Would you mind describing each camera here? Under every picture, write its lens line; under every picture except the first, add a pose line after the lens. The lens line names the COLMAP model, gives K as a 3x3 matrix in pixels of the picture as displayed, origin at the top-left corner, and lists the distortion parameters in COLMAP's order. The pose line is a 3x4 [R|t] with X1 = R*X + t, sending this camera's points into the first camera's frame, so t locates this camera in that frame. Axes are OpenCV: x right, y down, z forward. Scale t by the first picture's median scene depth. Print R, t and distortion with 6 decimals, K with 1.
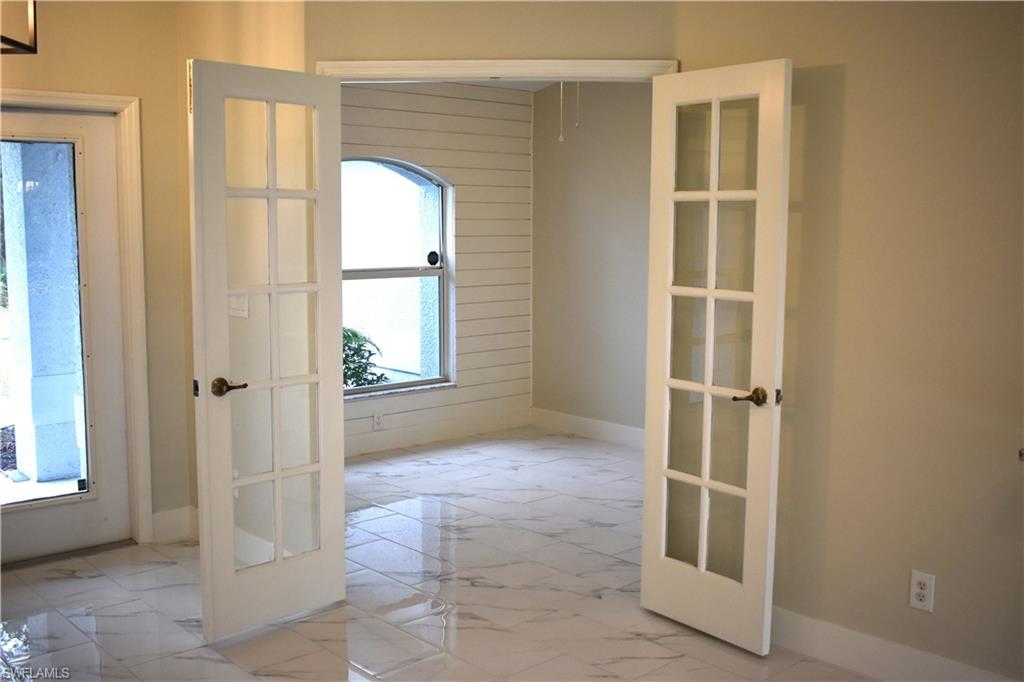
lens RADIAL K [[1028.0, 0, 512.0], [0, 1028.0, 341.0], [0, 0, 1]] dist [-0.070881, -0.012847]
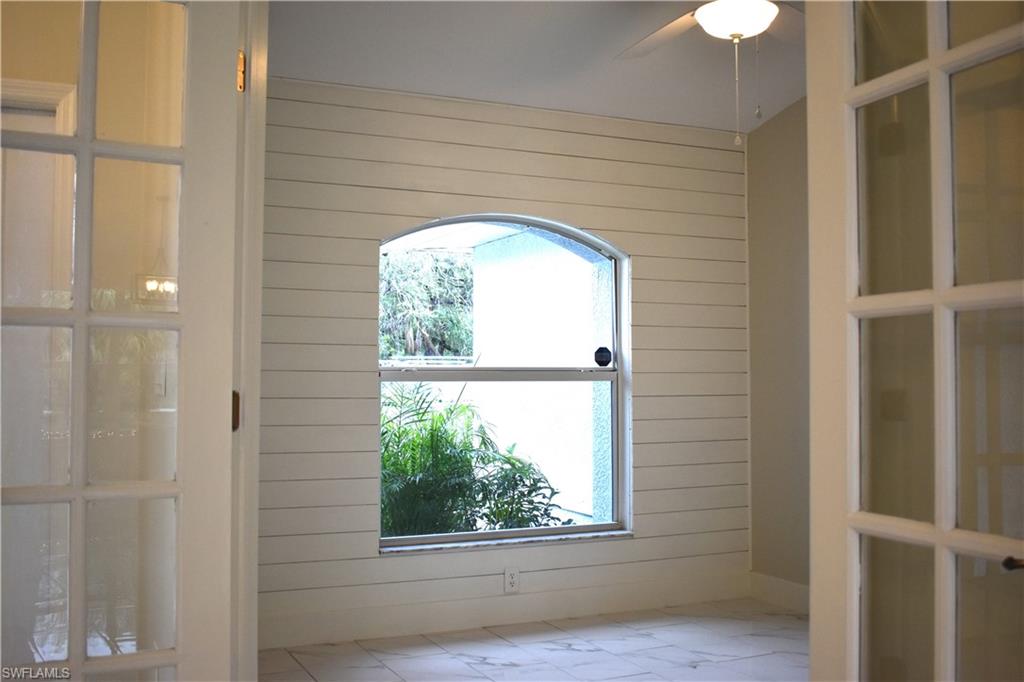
lens RADIAL K [[1028.0, 0, 512.0], [0, 1028.0, 341.0], [0, 0, 1]] dist [-0.070881, -0.012847]
pose [[0.955789, -0.015005, -0.293670, 0.079970], [-0.029706, 0.988661, -0.147197, 0.018598], [0.292549, 0.149413, 0.944506, 0.308183]]
